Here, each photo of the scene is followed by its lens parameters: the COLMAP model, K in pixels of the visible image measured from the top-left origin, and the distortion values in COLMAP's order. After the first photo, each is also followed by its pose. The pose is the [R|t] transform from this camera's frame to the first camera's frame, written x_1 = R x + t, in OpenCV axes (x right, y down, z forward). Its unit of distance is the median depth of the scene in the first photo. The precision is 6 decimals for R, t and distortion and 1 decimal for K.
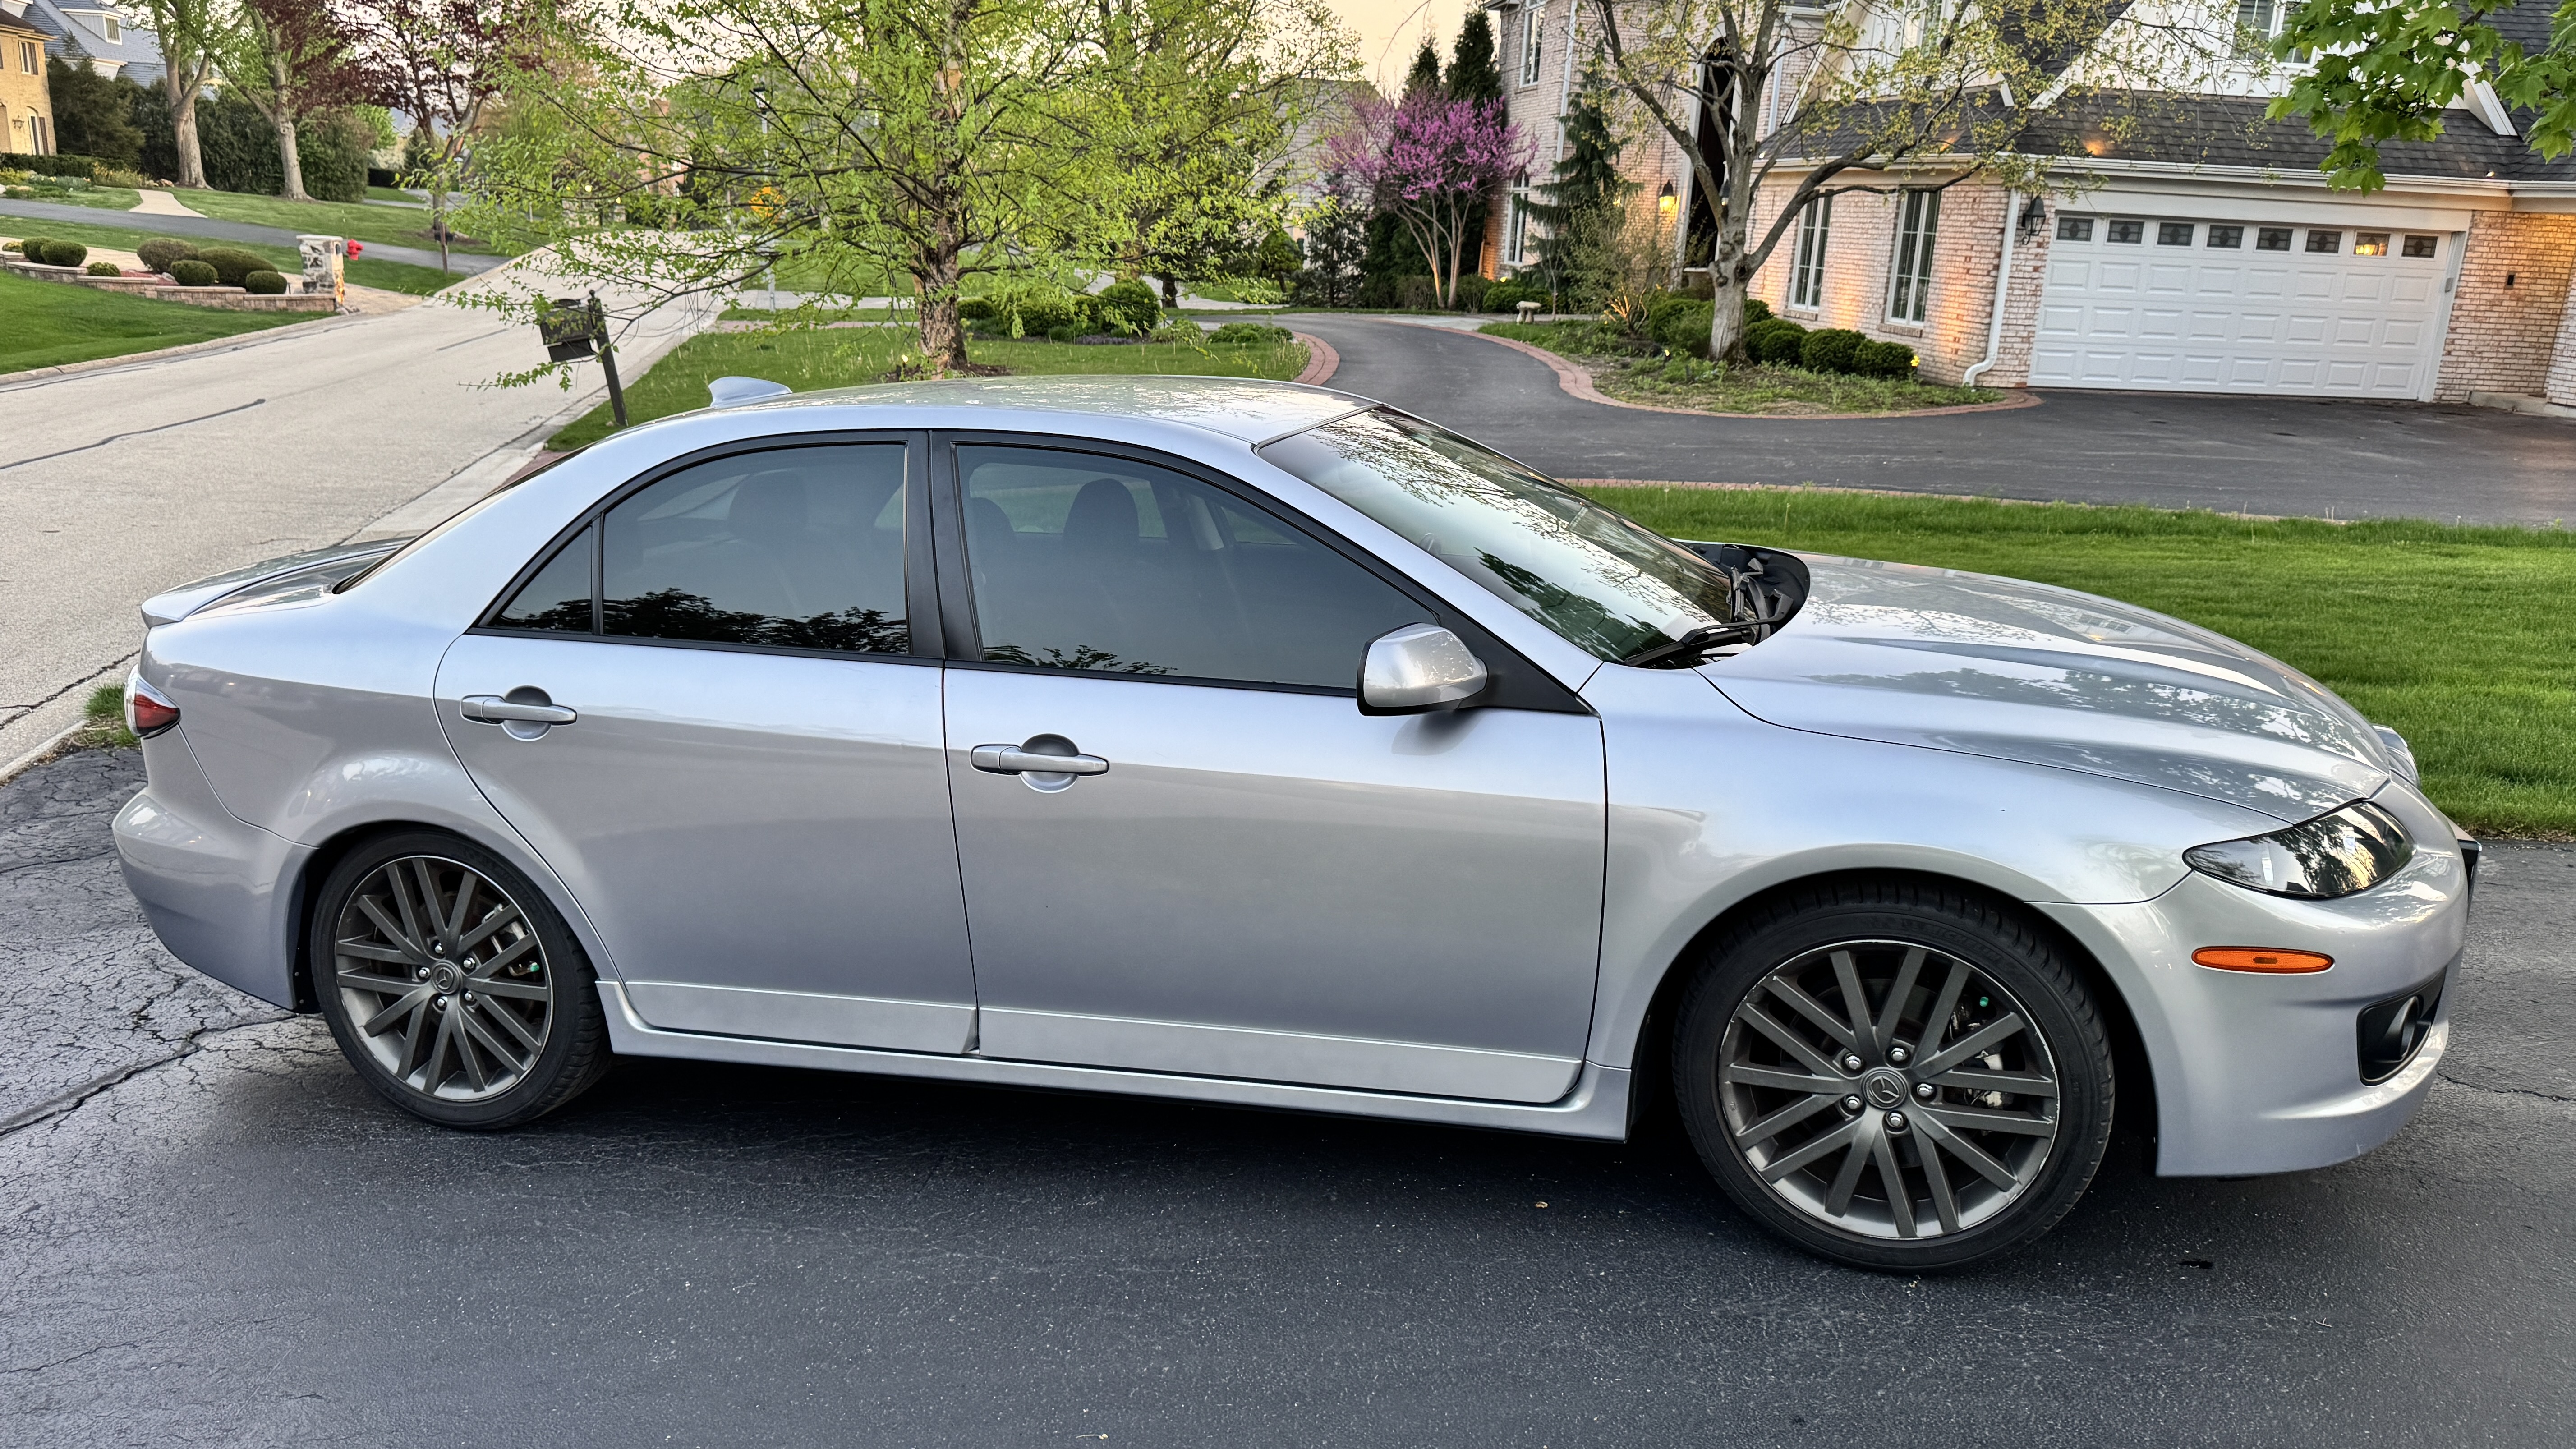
lens RADIAL K [[1792.6, 0, 1280.5], [0, 1792.6, 722.2], [0, 0, 1]] dist [0.003363, -0.005287]
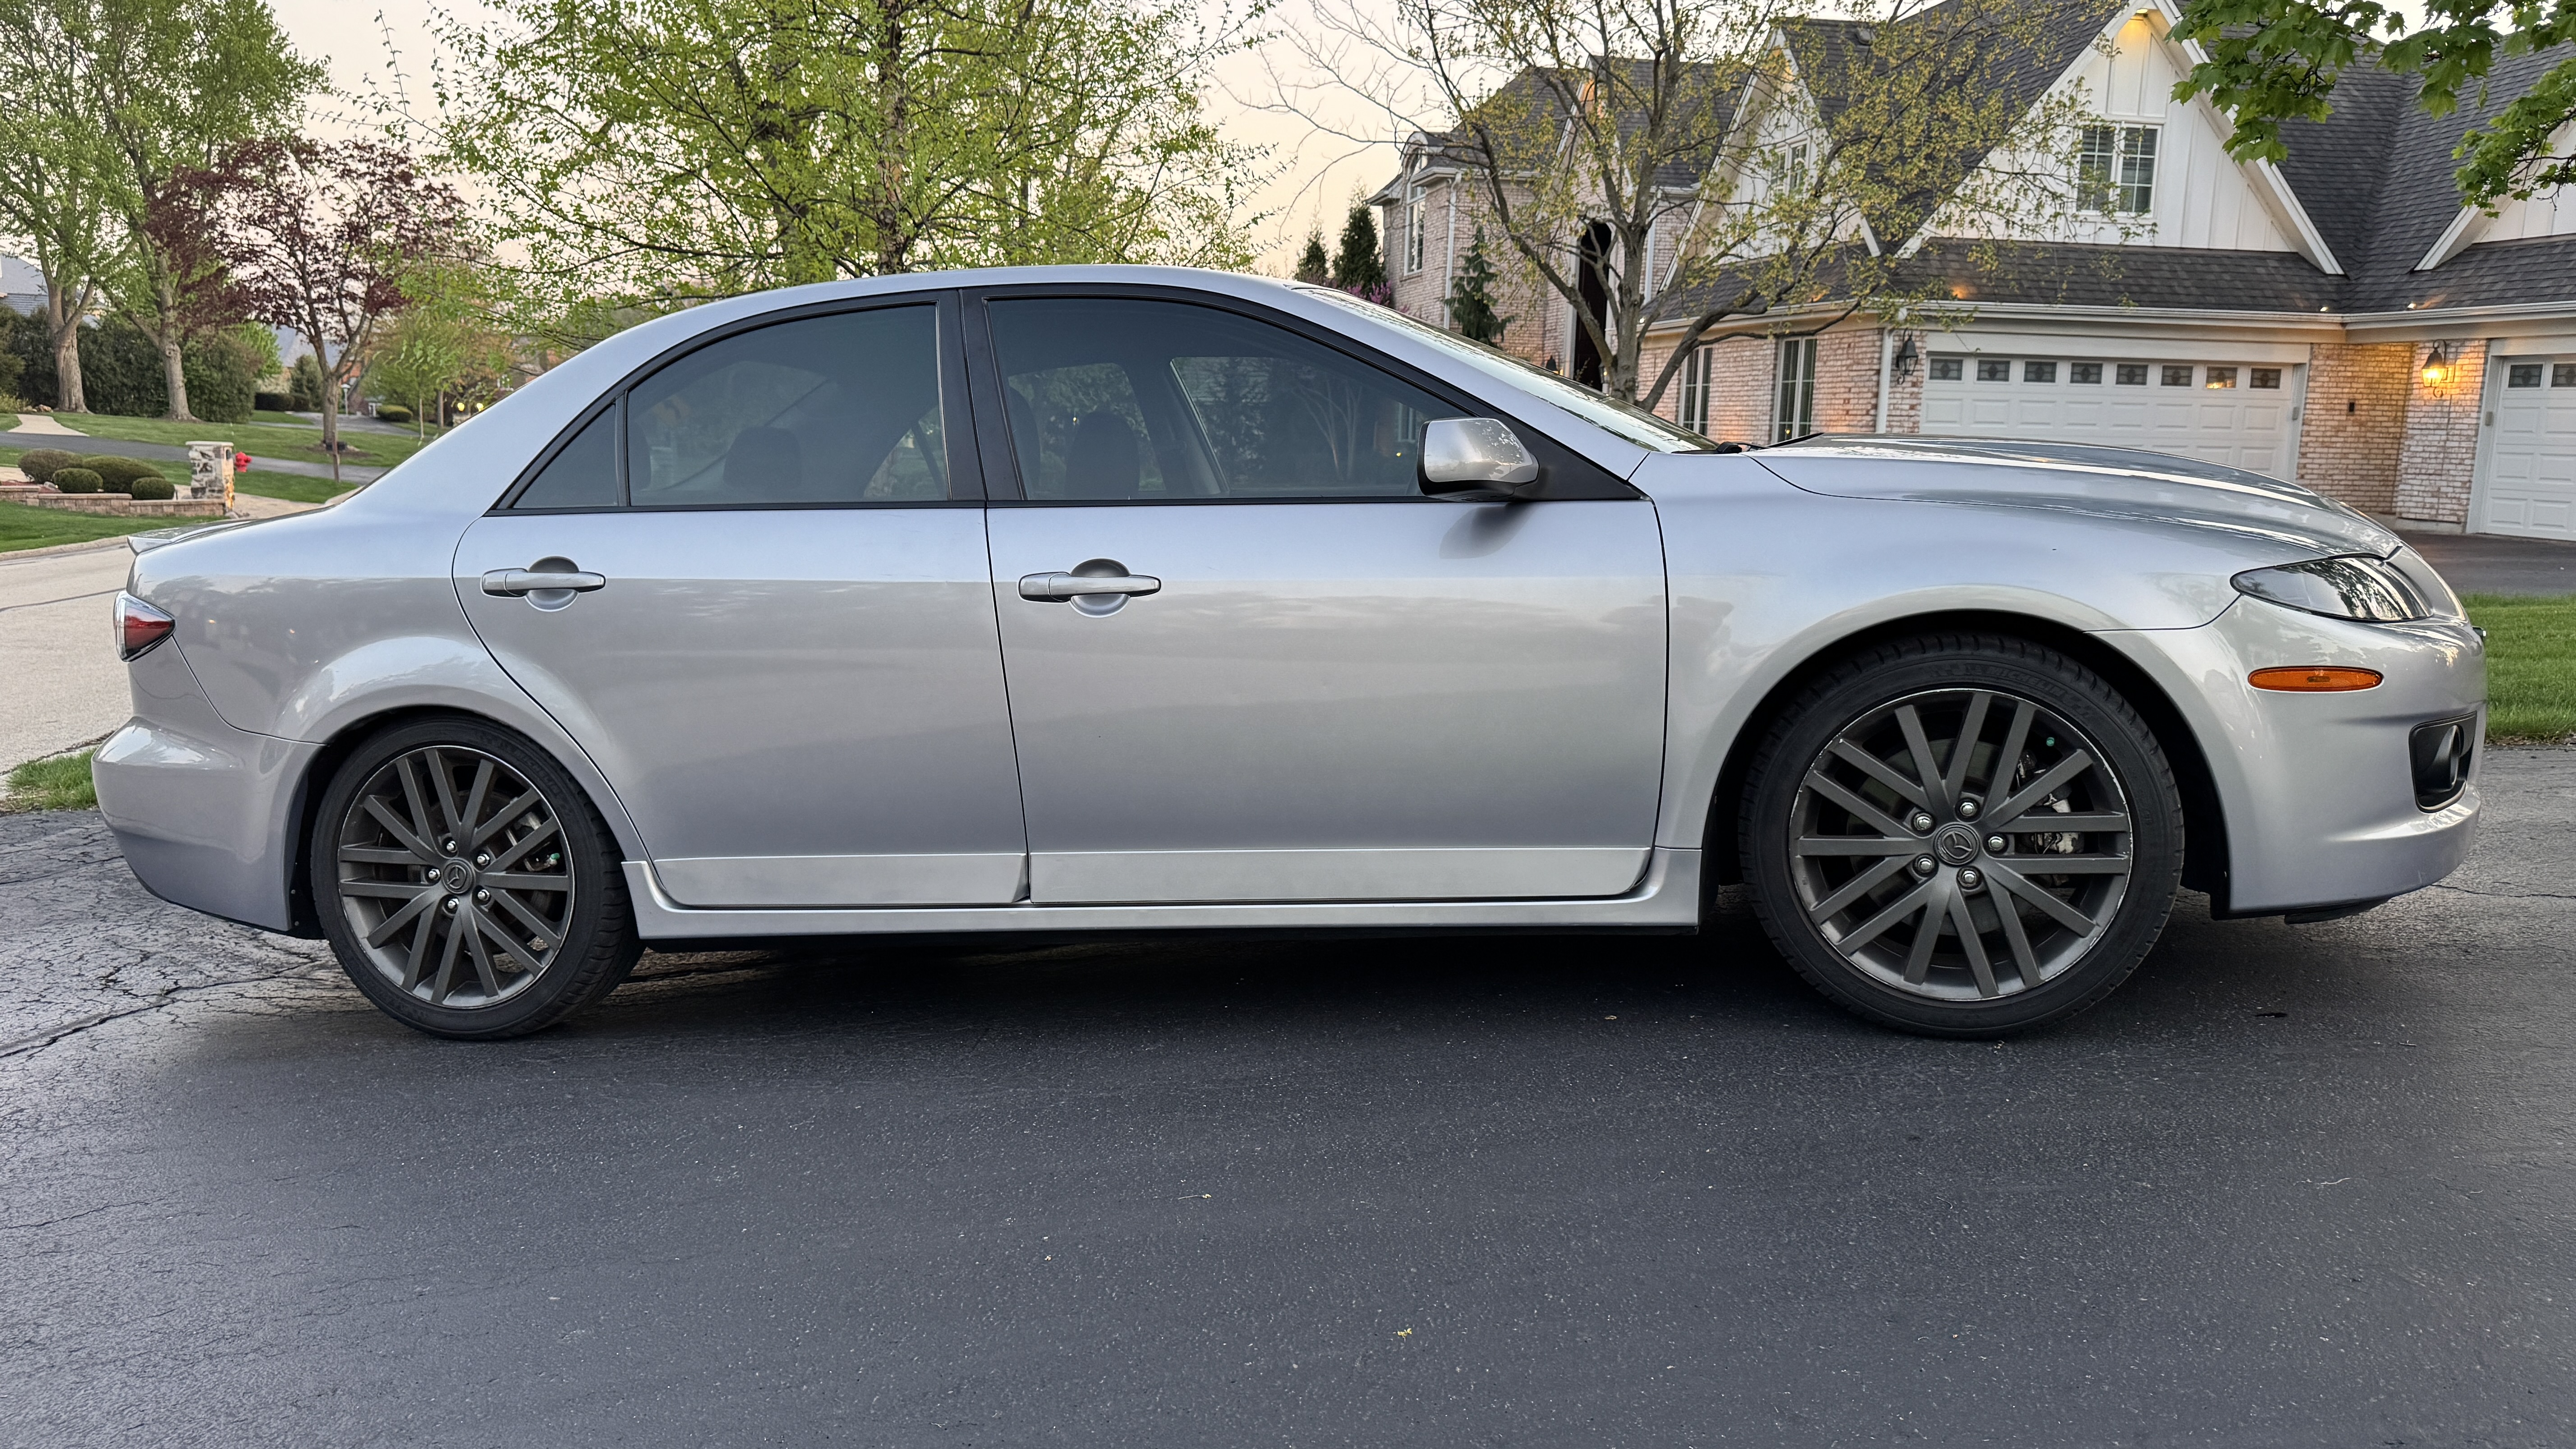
lens RADIAL K [[1780.8, 0, 1288.0], [0, 1780.8, 724.5], [0, 0, 1]] dist [0.027969, -0.036093]
pose [[0.997752, -0.034516, 0.057442, -0.073287], [0.040168, 0.994142, -0.100339, 0.176088], [-0.053643, 0.102420, 0.993294, 0.013592]]
